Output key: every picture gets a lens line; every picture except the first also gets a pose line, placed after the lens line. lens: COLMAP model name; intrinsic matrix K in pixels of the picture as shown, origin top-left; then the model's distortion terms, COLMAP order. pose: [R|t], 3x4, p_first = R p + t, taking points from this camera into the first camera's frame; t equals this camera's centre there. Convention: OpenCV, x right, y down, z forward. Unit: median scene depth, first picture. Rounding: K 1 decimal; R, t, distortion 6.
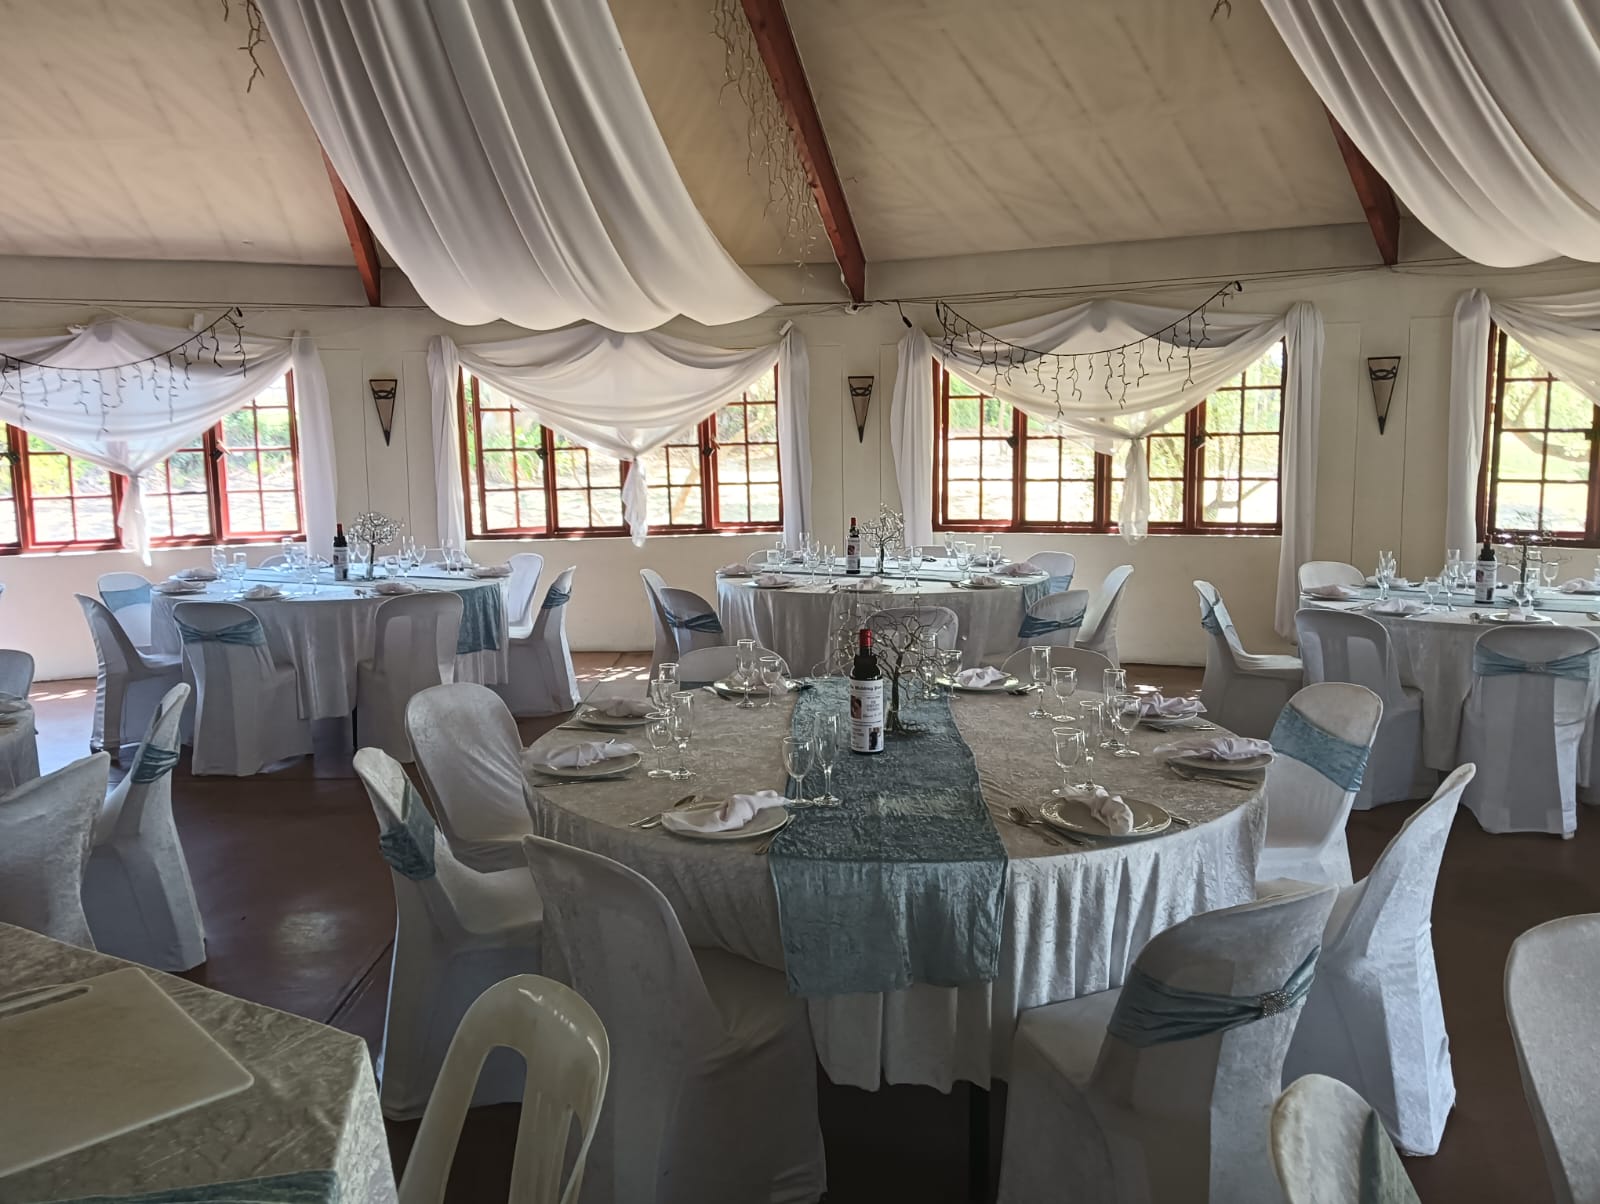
lens RADIAL K [[1274.5, 0, 800.0], [0, 1274.5, 602.0], [0, 0, 1]] dist [0.095673, -0.179410]
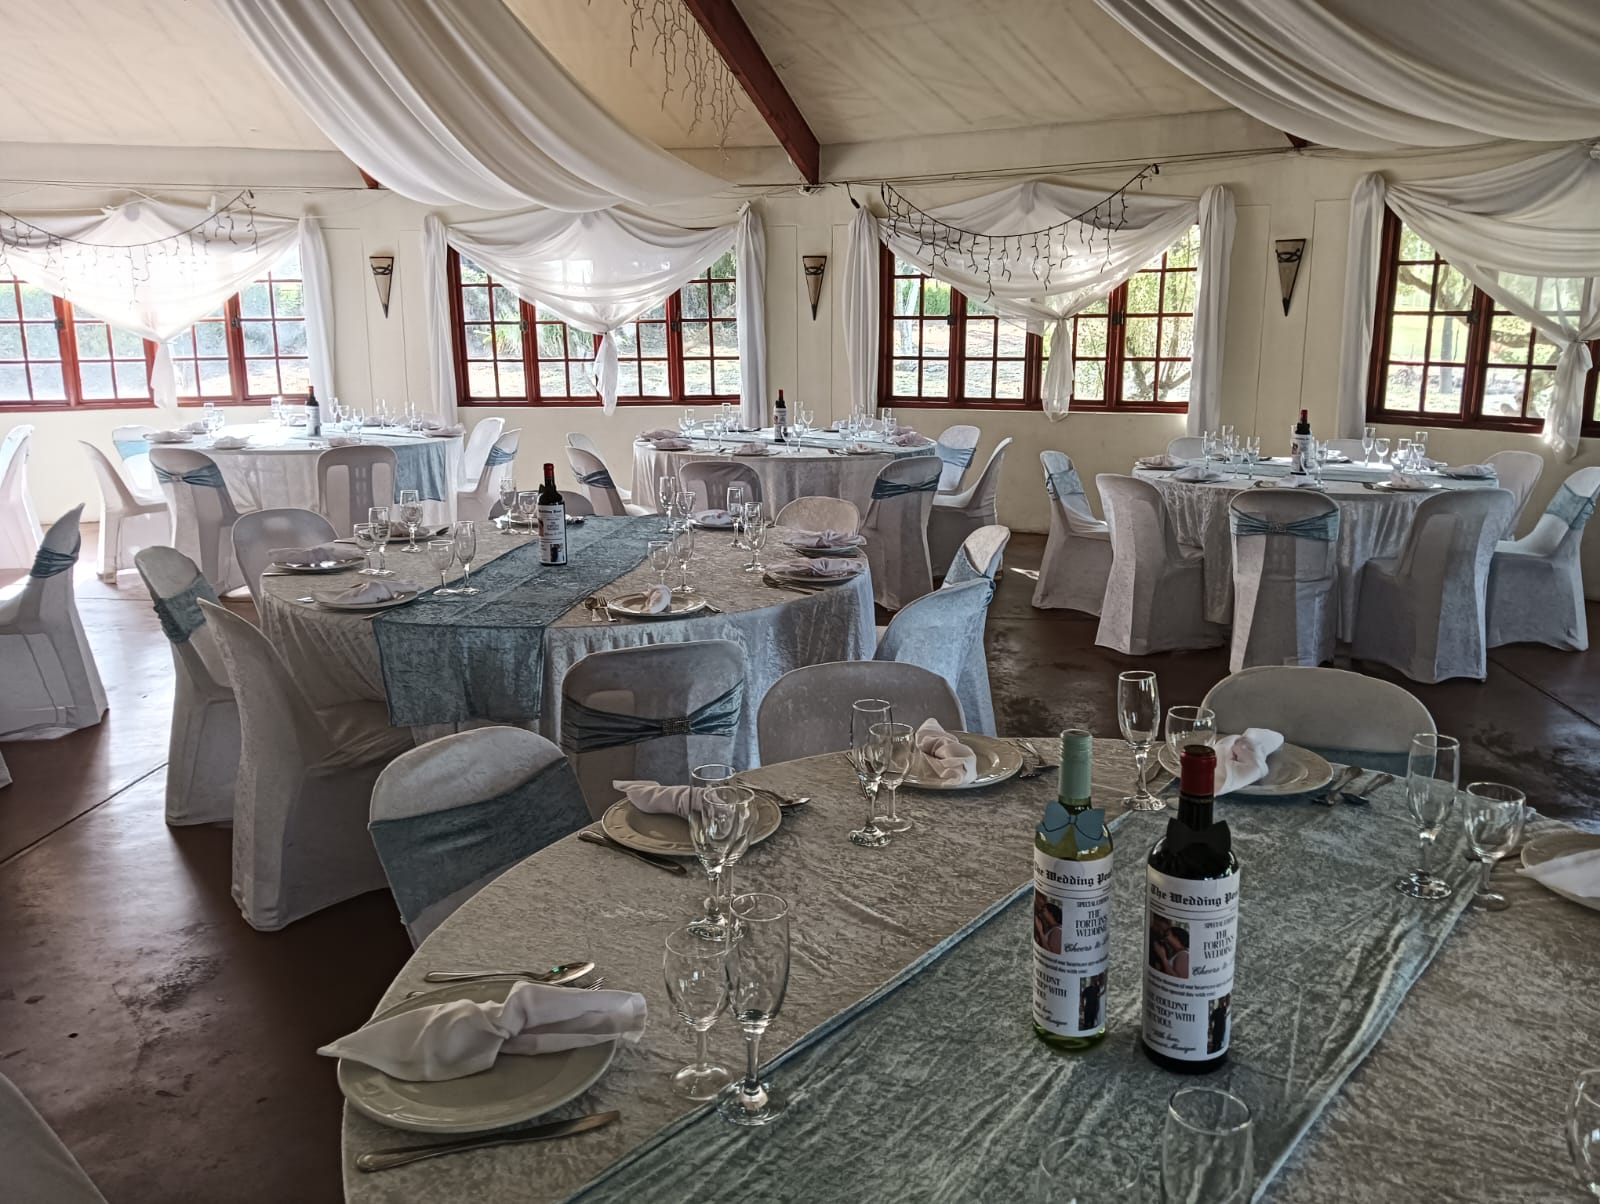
lens RADIAL K [[1274.5, 0, 800.0], [0, 1274.5, 602.0], [0, 0, 1]] dist [0.095673, -0.179410]
pose [[0.994458, 0.033176, -0.099762, 0.159737], [-0.024367, 0.995799, 0.088261, 0.015231], [0.102271, -0.085341, 0.991089, -0.077956]]
